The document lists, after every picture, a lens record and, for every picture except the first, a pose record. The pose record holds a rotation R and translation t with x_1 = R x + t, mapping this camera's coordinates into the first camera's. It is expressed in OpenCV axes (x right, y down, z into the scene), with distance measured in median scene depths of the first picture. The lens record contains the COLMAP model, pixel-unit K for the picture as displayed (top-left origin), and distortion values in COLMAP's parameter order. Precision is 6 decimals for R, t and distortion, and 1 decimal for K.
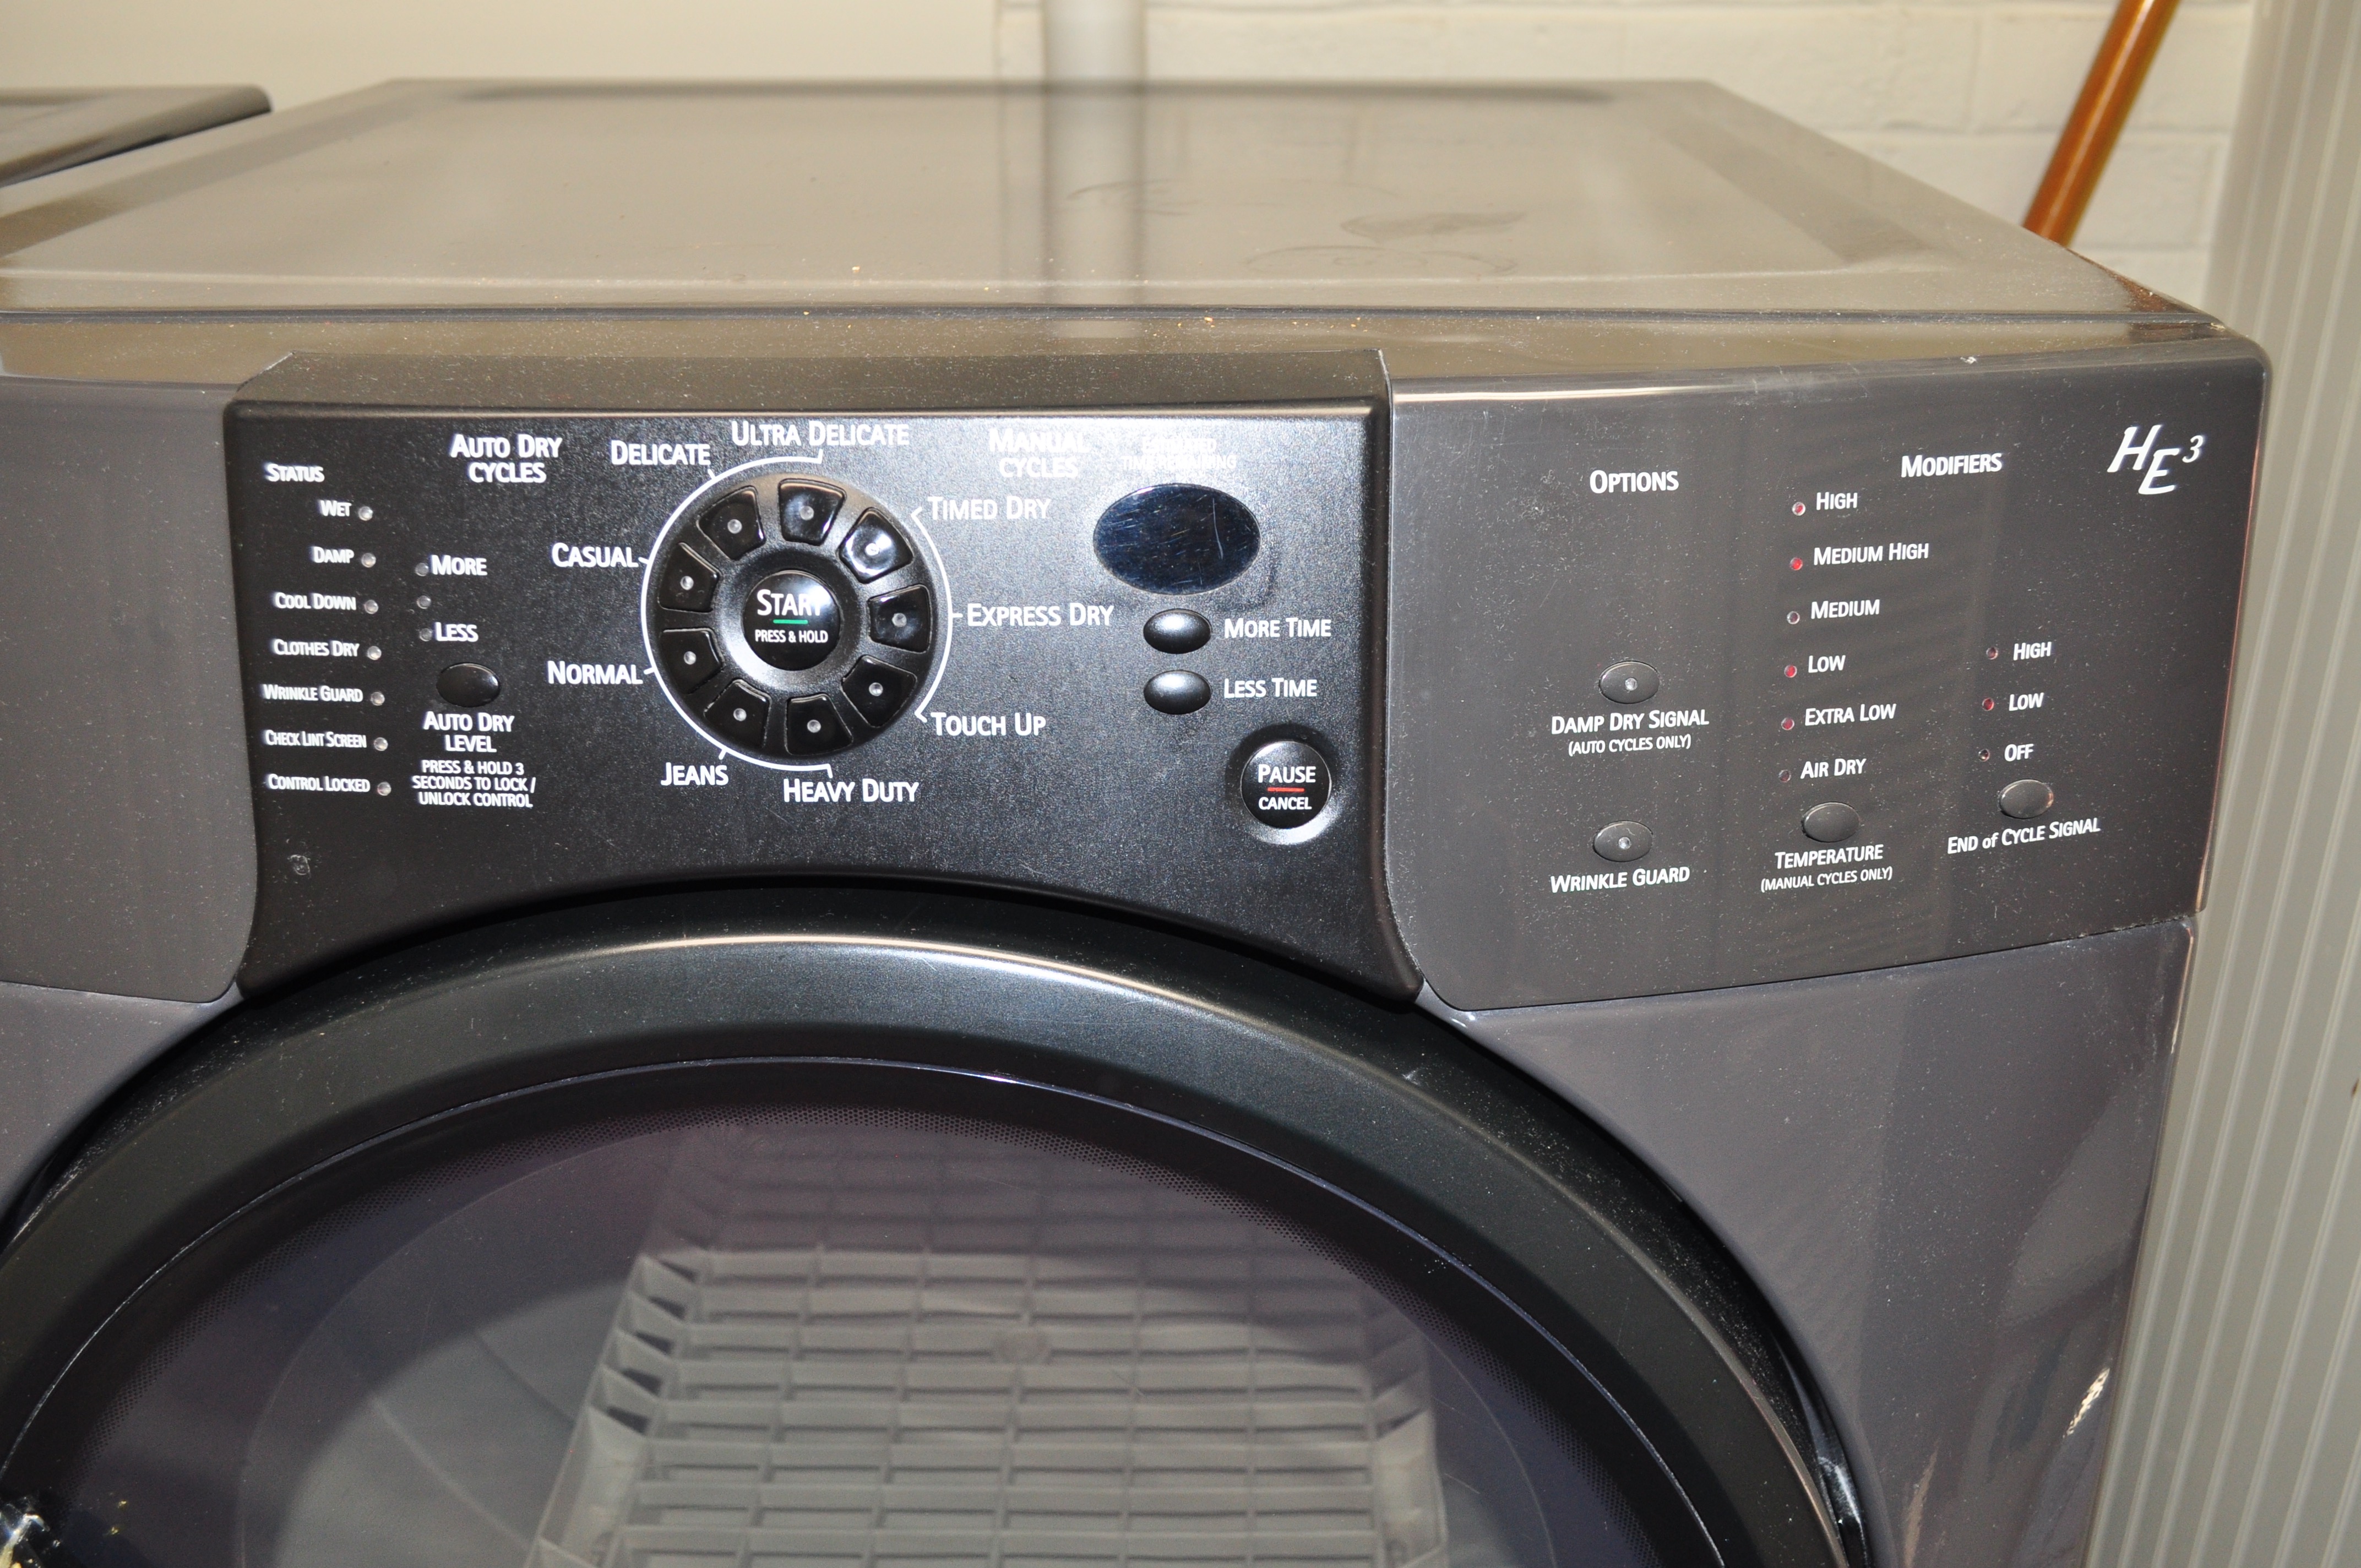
lens RADIAL K [[2069.1, 0, 1178.4], [0, 2069.1, 780.6], [0, 0, 1]] dist [-0.013996, -0.008997]
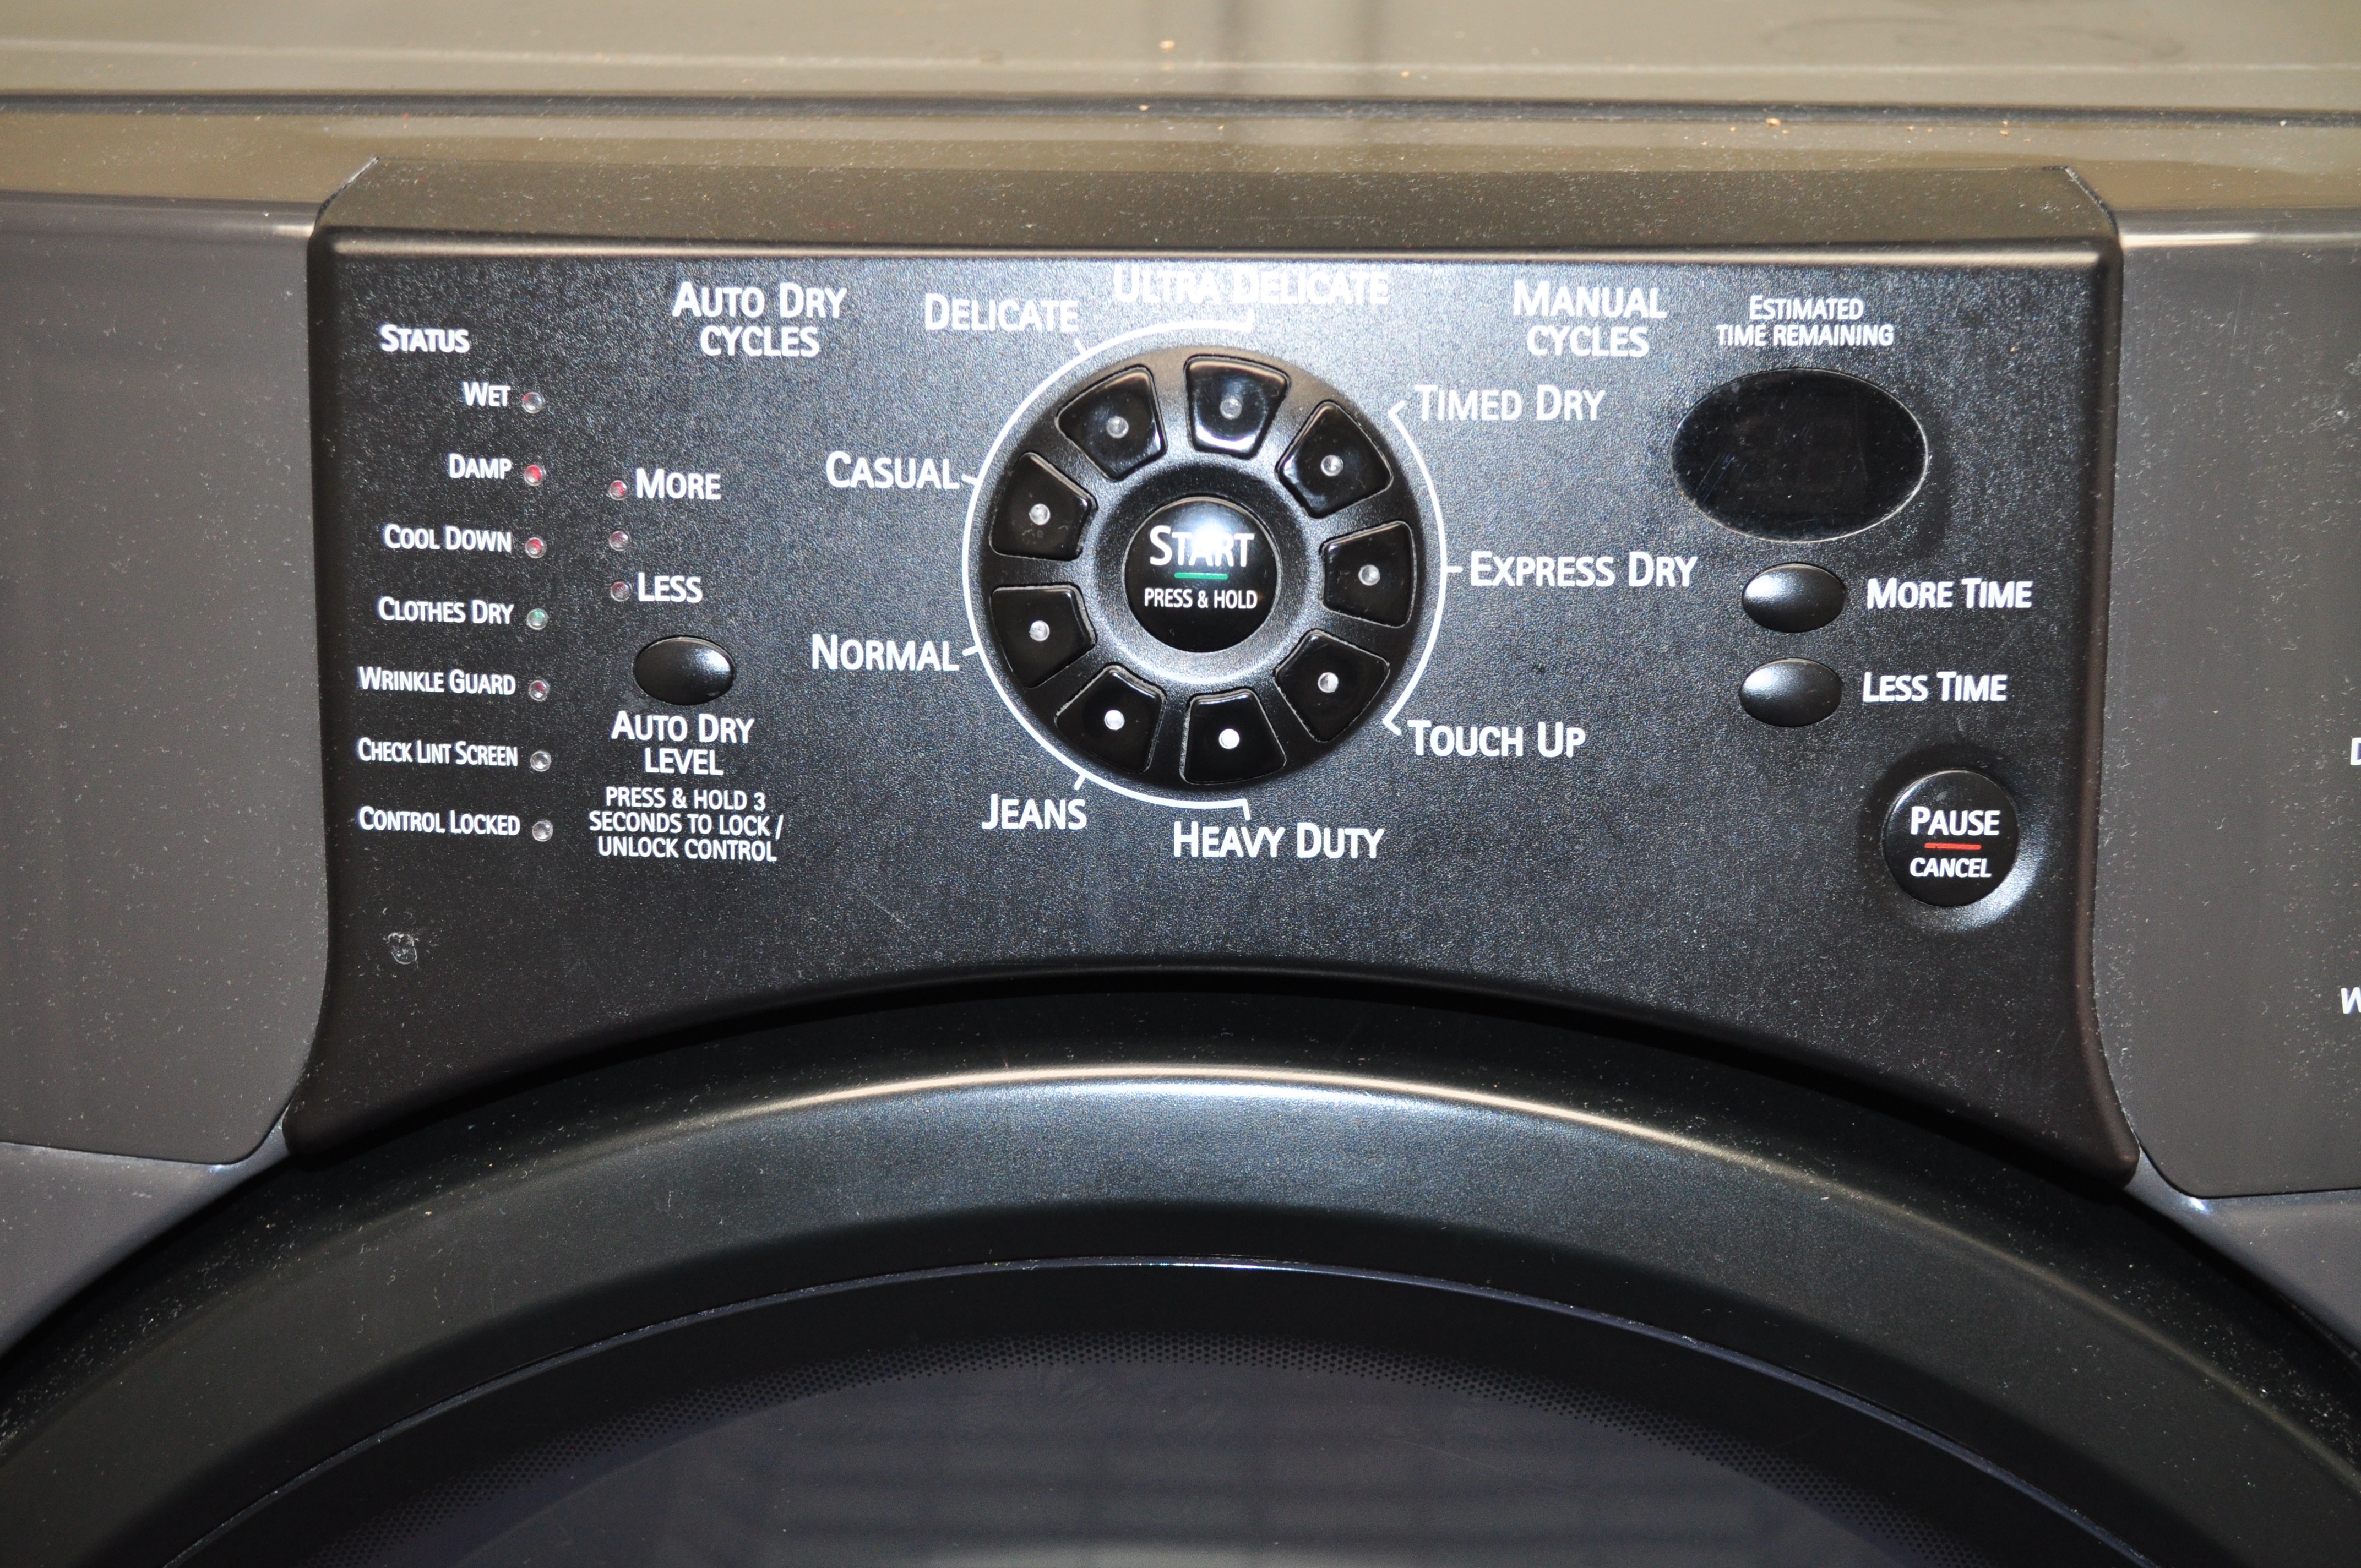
lens RADIAL K [[3329.8, 0, 1189.9], [0, 3329.8, 779.6], [0, 0, 1]] dist [-0.033122, 0.000000]
pose [[0.999851, 0.010198, -0.013933, -0.169927], [-0.010552, 0.999616, -0.025631, 0.012570], [0.013667, 0.025774, 0.999574, -0.032234]]
